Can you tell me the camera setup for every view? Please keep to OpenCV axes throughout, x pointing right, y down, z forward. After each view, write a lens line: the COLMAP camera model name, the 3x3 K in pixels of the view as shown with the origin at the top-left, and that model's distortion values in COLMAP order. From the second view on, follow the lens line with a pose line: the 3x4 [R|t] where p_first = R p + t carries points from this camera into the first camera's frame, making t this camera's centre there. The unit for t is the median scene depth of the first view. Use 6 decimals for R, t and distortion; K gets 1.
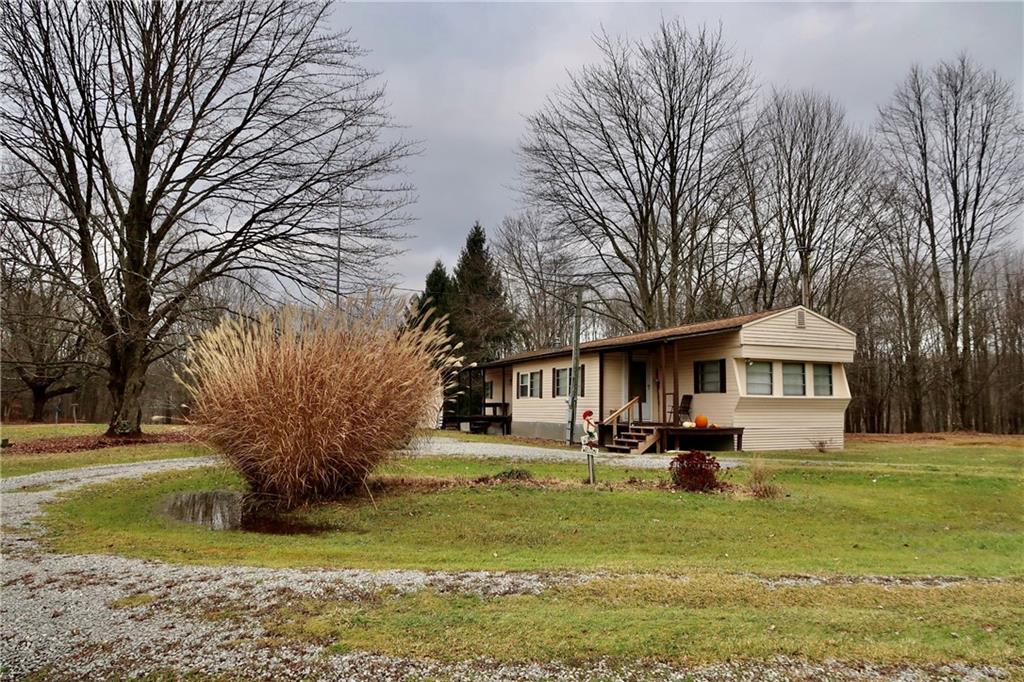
lens RADIAL K [[699.2, 0, 512.0], [0, 699.2, 341.0], [0, 0, 1]] dist [-0.023366, 0.002625]
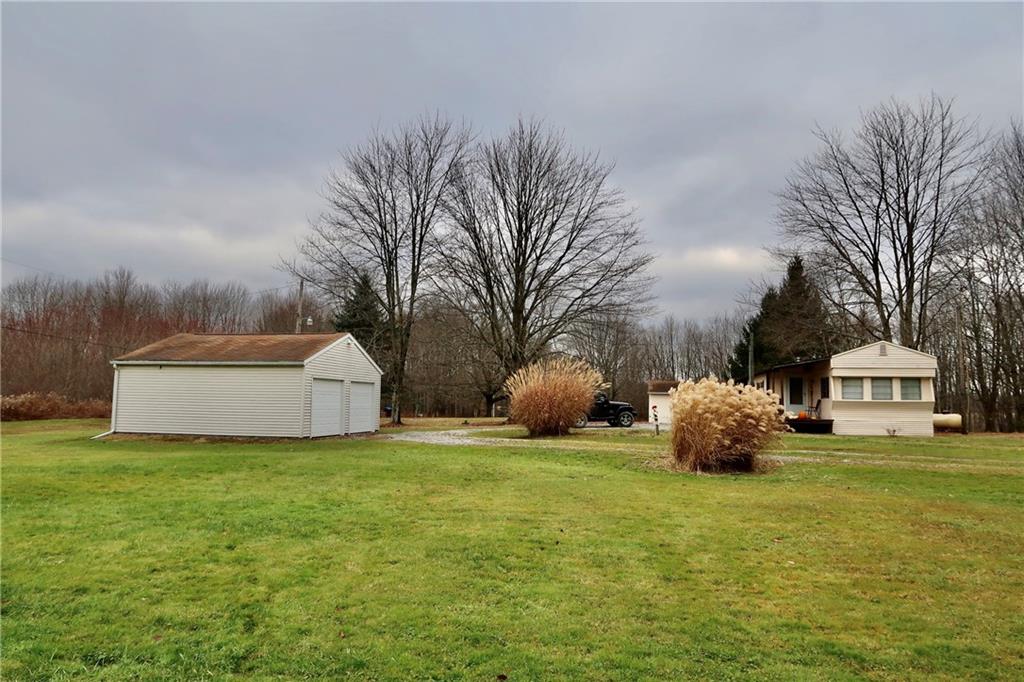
lens RADIAL K [[699.2, 0, 512.0], [0, 699.2, 341.0], [0, 0, 1]] dist [-0.023366, 0.002625]
pose [[0.832733, -0.046432, -0.551725, 0.536435], [0.041444, 0.998909, -0.021512, -0.047169], [0.552122, -0.004952, 0.833749, -0.656287]]
